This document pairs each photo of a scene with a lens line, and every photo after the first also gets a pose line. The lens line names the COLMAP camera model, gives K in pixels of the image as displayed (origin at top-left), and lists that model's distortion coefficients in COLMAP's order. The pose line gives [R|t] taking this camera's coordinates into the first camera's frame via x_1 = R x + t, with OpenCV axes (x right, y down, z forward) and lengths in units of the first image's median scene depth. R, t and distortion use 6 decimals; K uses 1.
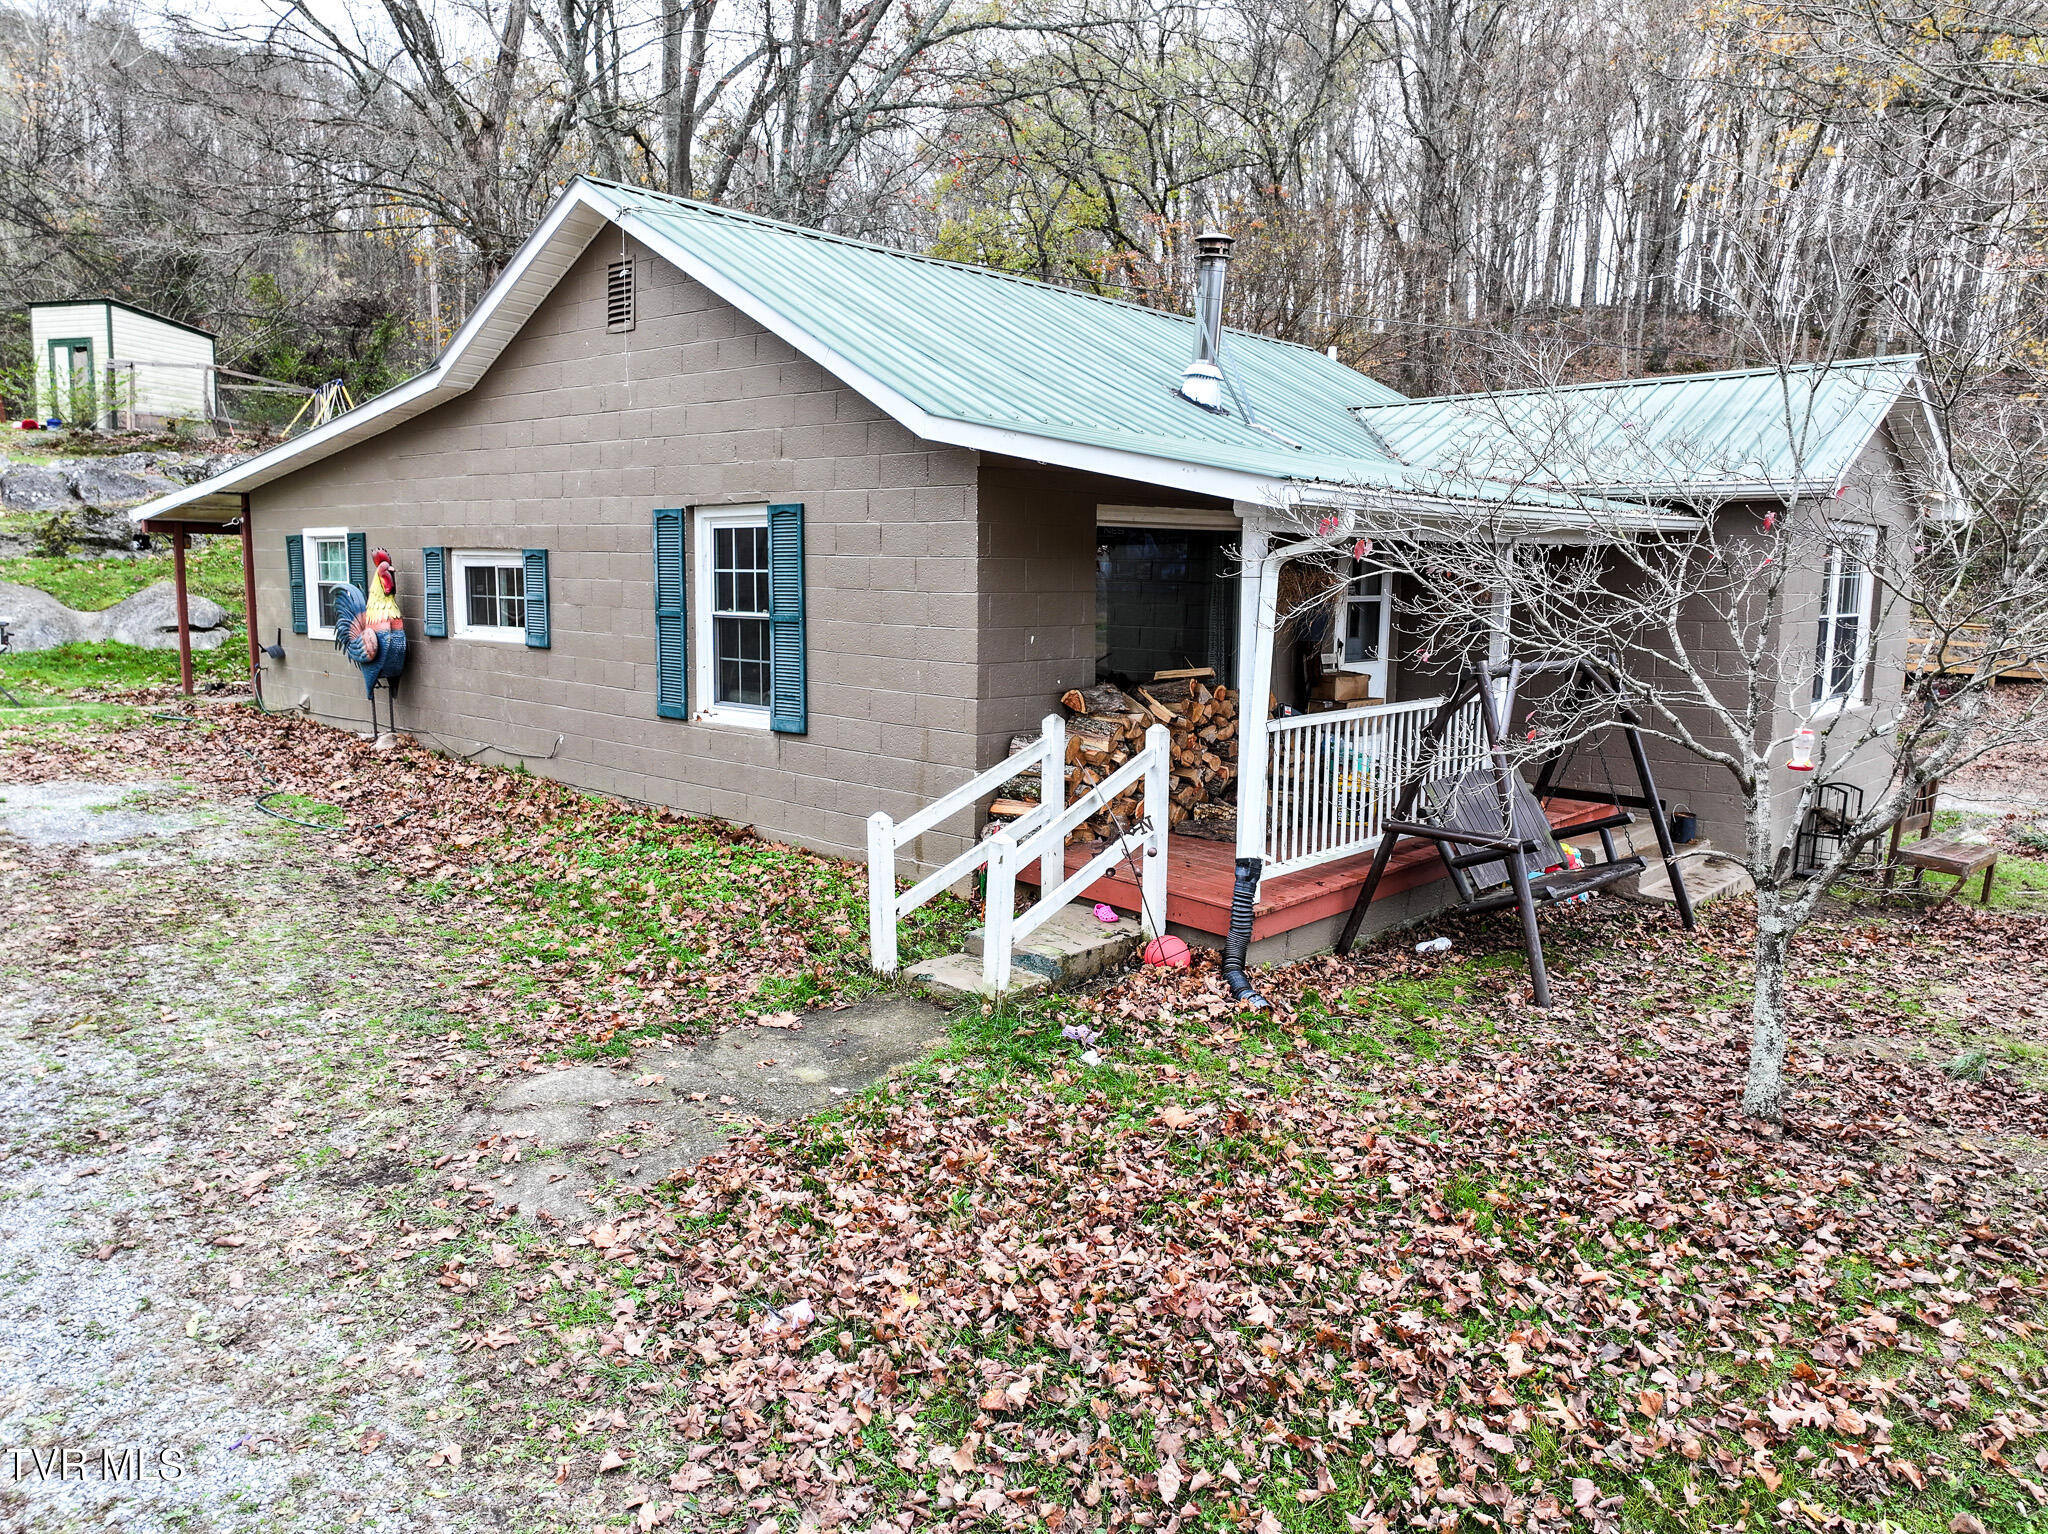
lens RADIAL K [[1432.1, 0, 1029.6], [0, 1432.1, 769.6], [0, 0, 1]] dist [0.009600, 0.002283]
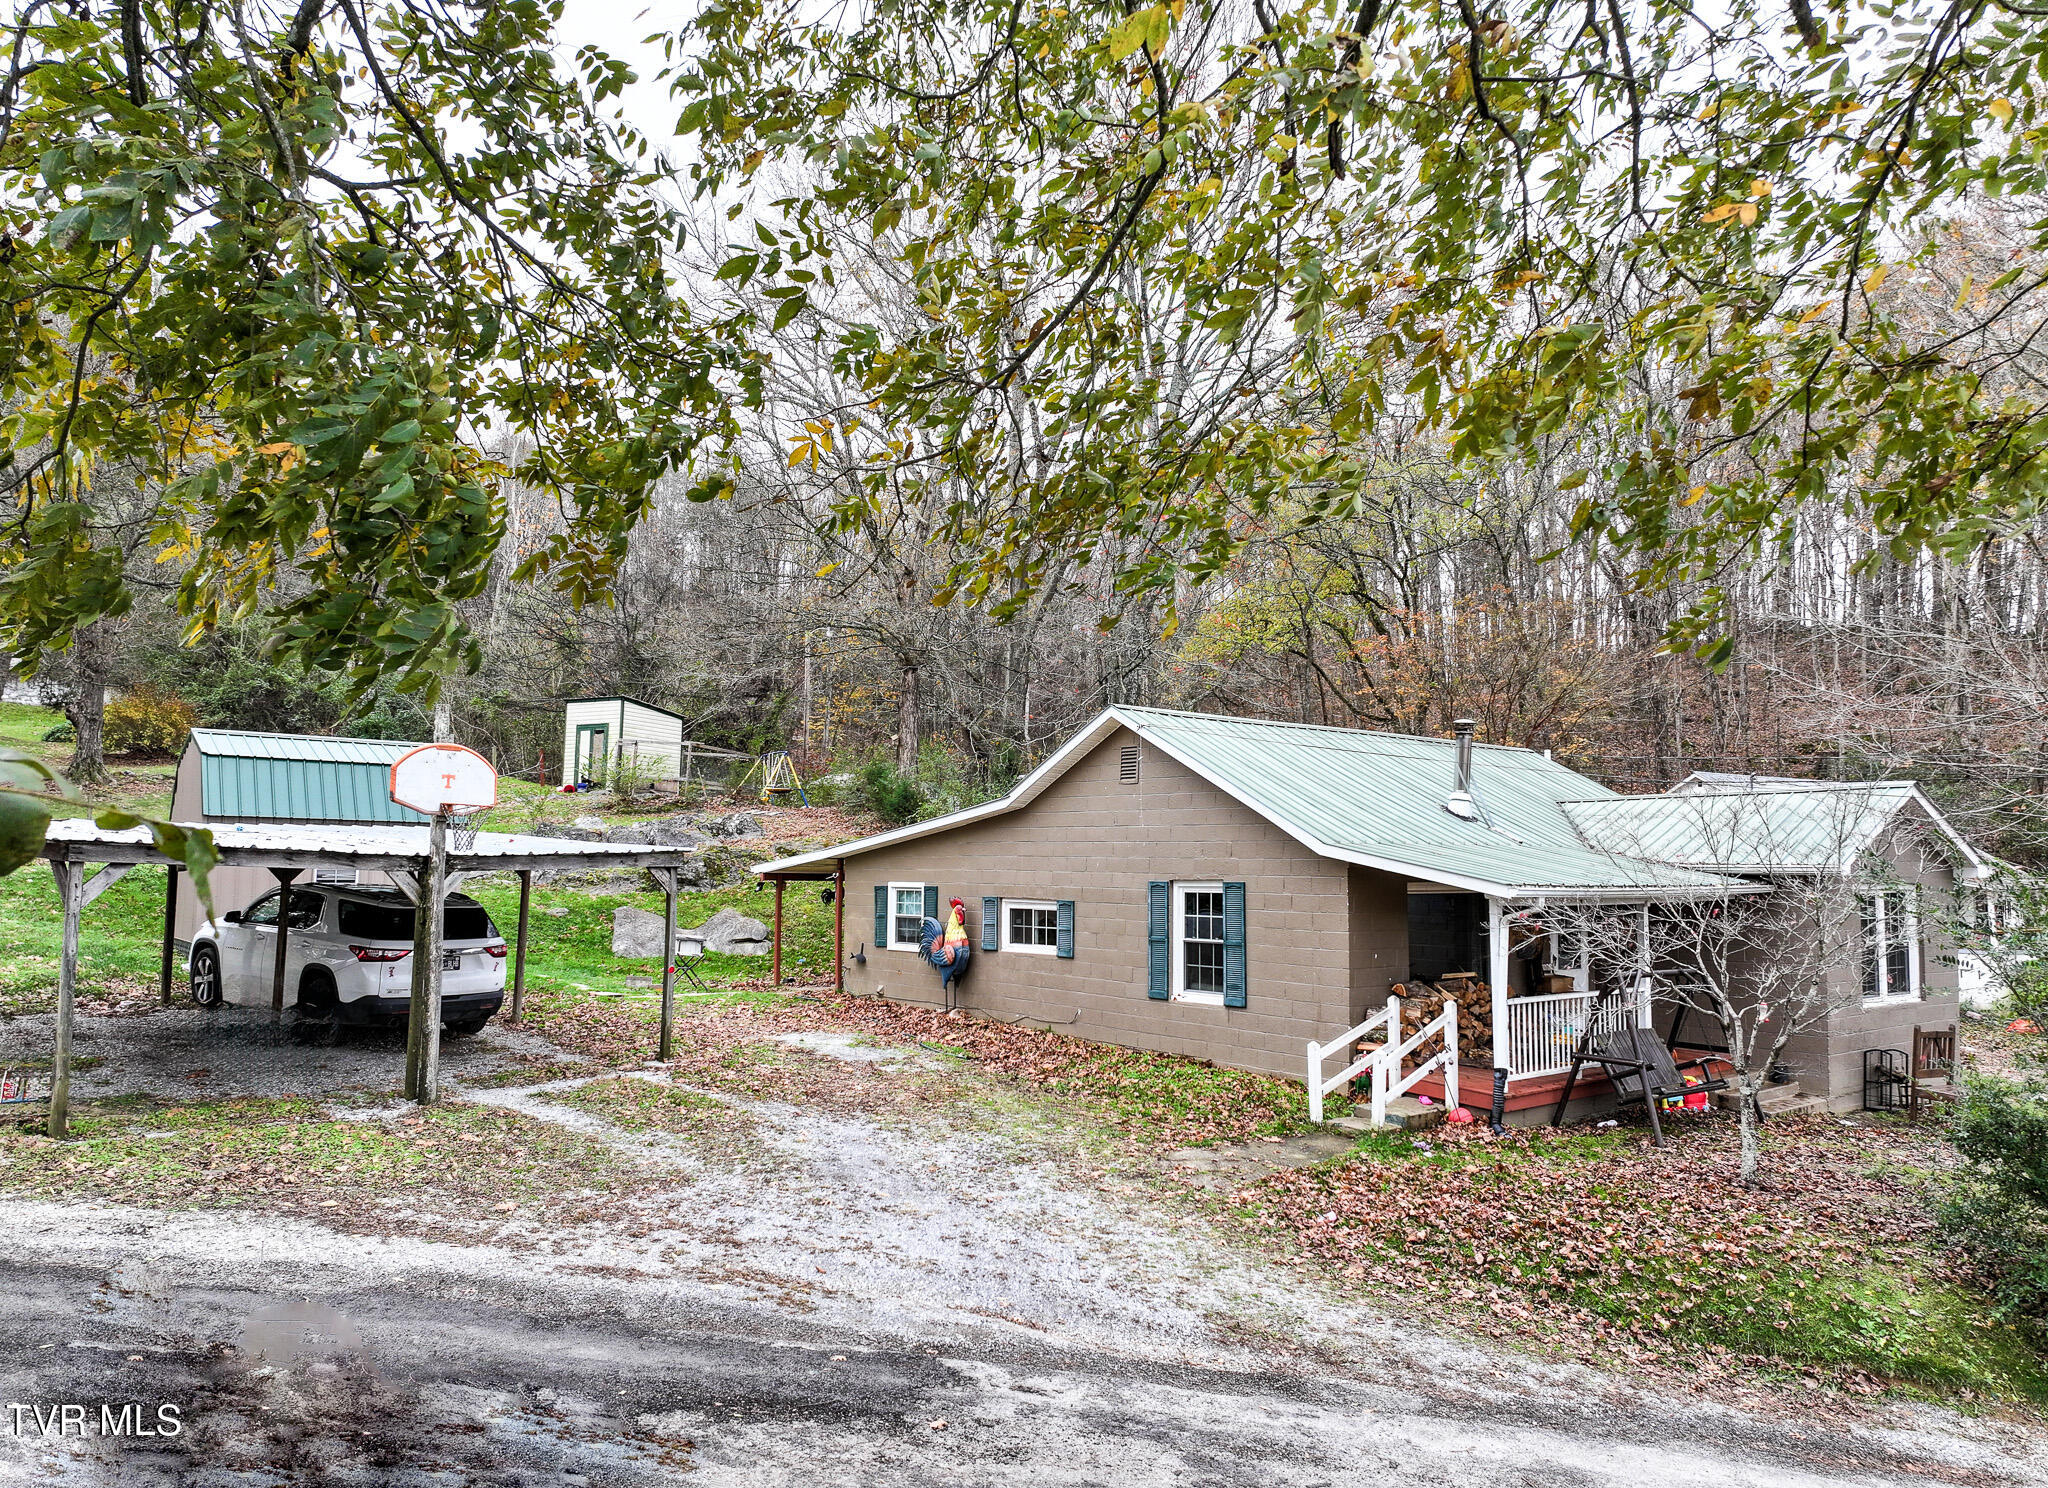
lens RADIAL K [[1511.7, 0, 1019.9], [0, 1511.7, 755.4], [0, 0, 1]] dist [0.015695, 0.006682]
pose [[0.988018, -0.015485, -0.153557, -0.154171], [-0.017173, 0.977745, -0.209093, 0.076274], [0.153378, 0.209225, 0.965764, -1.068580]]
